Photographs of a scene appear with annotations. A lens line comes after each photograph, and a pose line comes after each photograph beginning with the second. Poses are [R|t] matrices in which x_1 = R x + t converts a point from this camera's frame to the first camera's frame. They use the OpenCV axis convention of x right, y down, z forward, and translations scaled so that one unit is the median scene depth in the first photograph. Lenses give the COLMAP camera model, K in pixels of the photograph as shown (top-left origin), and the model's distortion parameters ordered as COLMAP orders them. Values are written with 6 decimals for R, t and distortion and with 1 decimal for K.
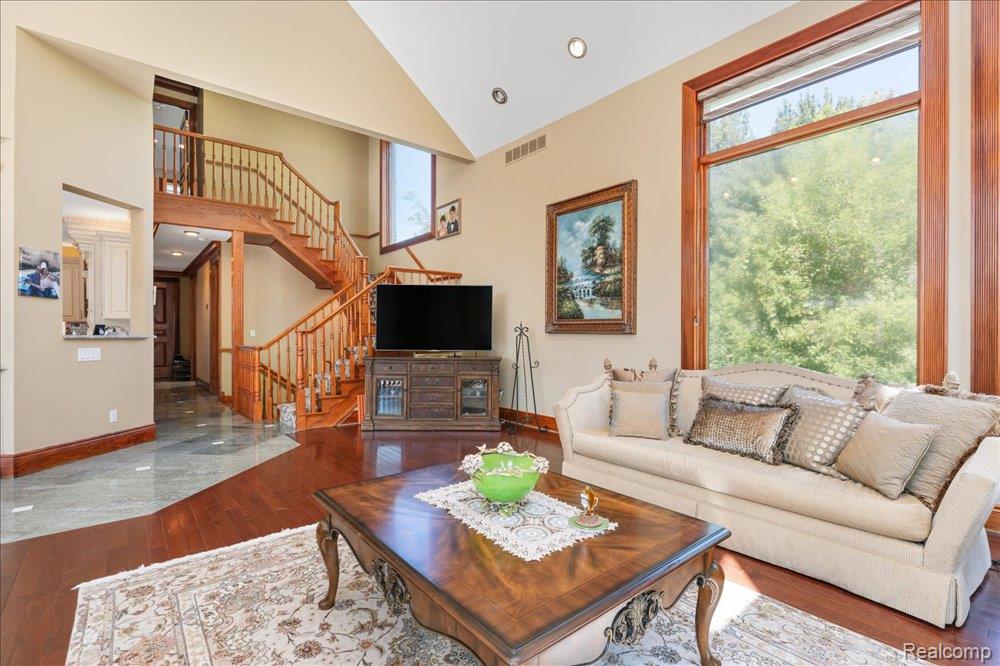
lens RADIAL K [[459.9, 0, 502.3], [0, 459.9, 346.1], [0, 0, 1]] dist [-0.029900, -0.000082]
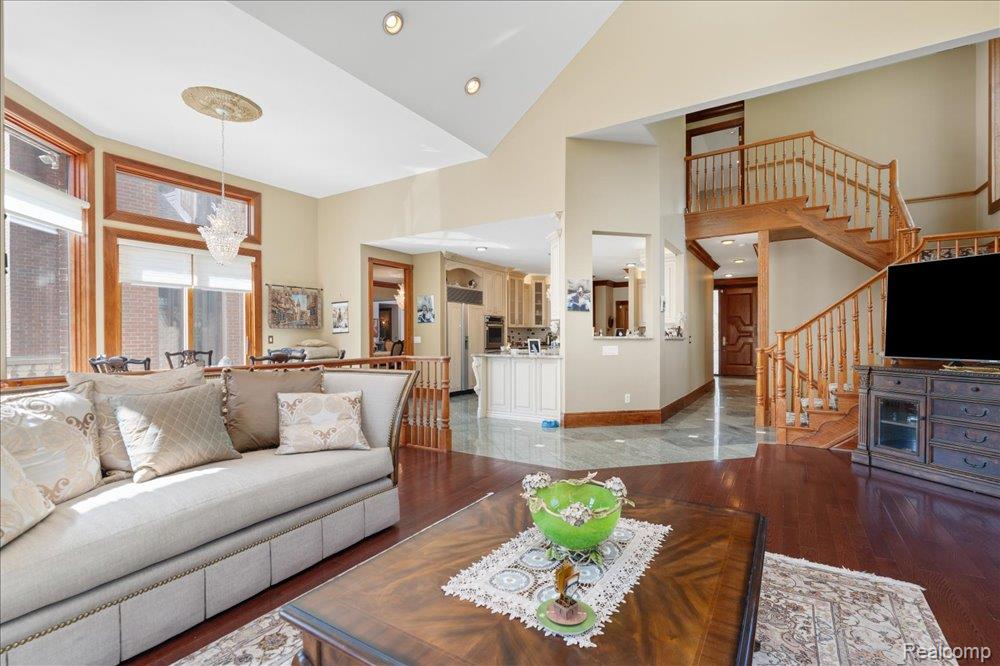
lens RADIAL K [[459.6, 0, 504.6], [0, 459.6, 335.0], [0, 0, 1]] dist [0.000639, -0.000288]
pose [[0.296662, -0.004305, -0.954973, 0.244213], [-0.020966, 0.999719, -0.011020, -0.005147], [0.954752, 0.023291, 0.296489, 0.211819]]
